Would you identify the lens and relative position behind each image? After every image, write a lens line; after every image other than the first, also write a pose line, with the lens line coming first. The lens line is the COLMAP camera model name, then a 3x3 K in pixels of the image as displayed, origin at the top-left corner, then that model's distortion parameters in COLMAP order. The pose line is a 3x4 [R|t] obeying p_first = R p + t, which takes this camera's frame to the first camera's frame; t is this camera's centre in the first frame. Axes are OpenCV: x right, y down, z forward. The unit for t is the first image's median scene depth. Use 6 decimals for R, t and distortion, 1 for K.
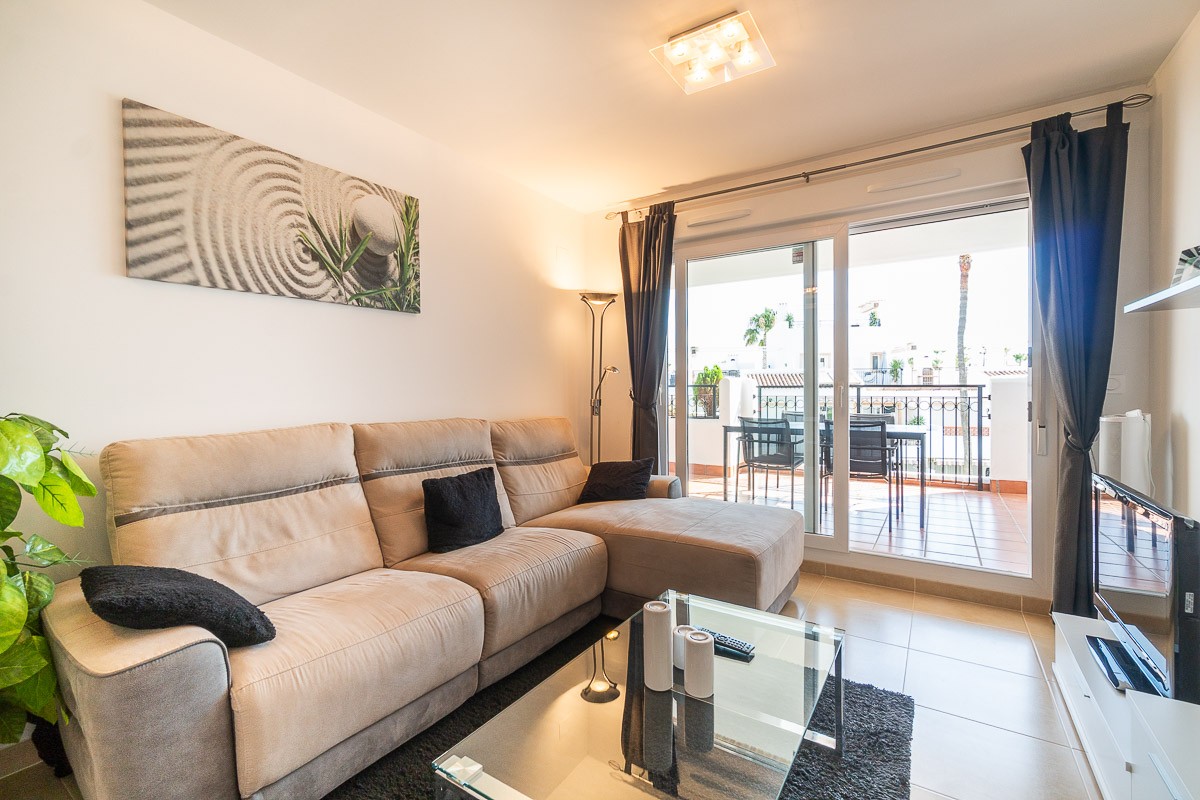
lens RADIAL K [[511.8, 0, 596.8], [0, 511.8, 393.6], [0, 0, 1]] dist [-0.008144, -0.000190]
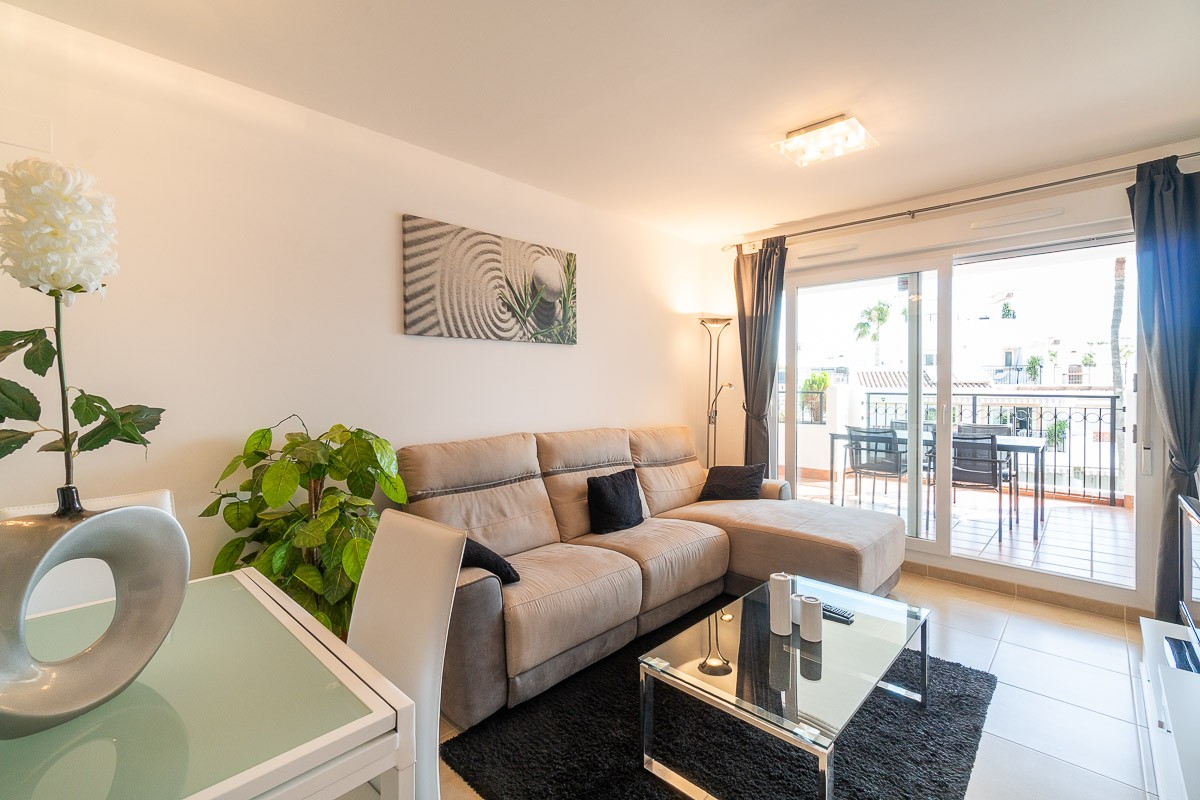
lens RADIAL K [[518.8, 0, 603.8], [0, 518.8, 386.4], [0, 0, 1]] dist [-0.004351, 0.000114]
pose [[0.985651, 0.007739, -0.168619, -0.070042], [-0.008140, 0.999965, -0.001688, -0.057892], [0.168600, 0.003037, 0.985680, -0.278191]]
